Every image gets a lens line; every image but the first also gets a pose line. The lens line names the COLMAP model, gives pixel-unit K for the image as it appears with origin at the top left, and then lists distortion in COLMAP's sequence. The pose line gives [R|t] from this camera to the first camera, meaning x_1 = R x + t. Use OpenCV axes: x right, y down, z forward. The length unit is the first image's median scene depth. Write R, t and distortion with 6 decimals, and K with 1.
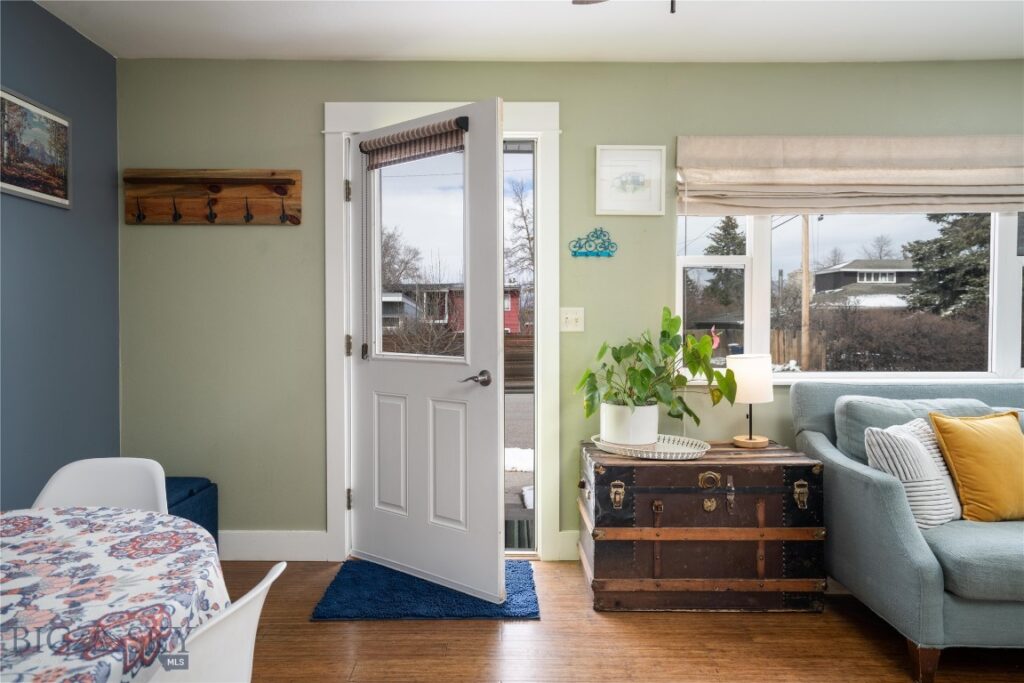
lens RADIAL K [[662.2, 0, 510.8], [0, 662.2, 331.6], [0, 0, 1]] dist [0.024913, 0.003311]
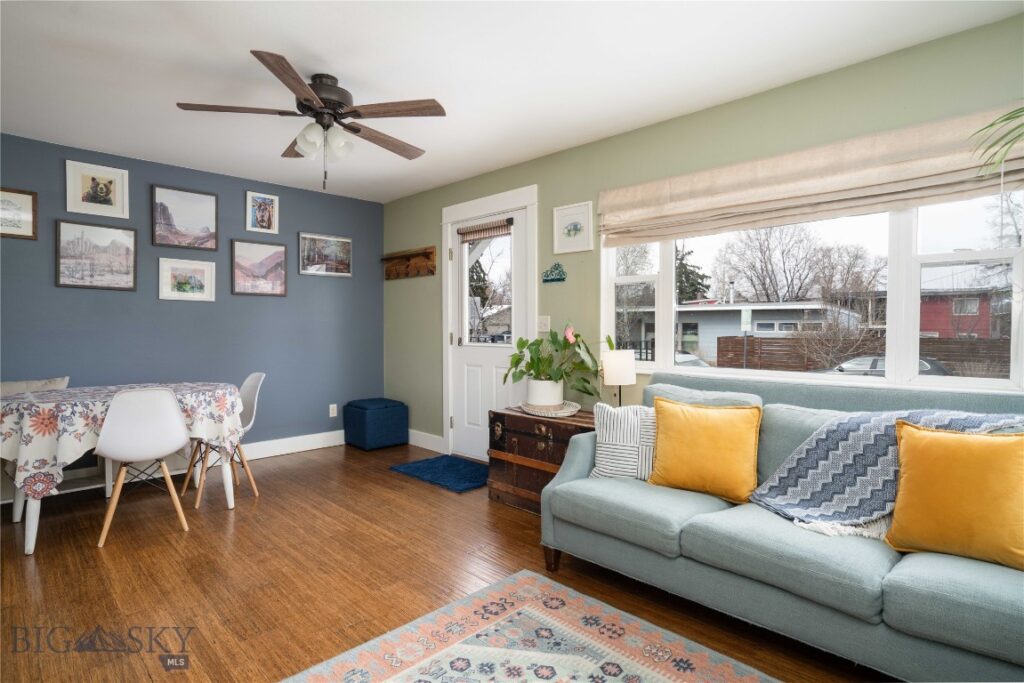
lens RADIAL K [[530.3, 0, 512.0], [0, 530.3, 338.3], [0, 0, 1]] dist [-0.005127, 0.000001]
pose [[0.704323, 0.016113, -0.709697, 0.914744], [-0.012560, 0.999869, 0.010235, 0.003315], [0.709769, 0.001705, 0.704432, 0.086647]]
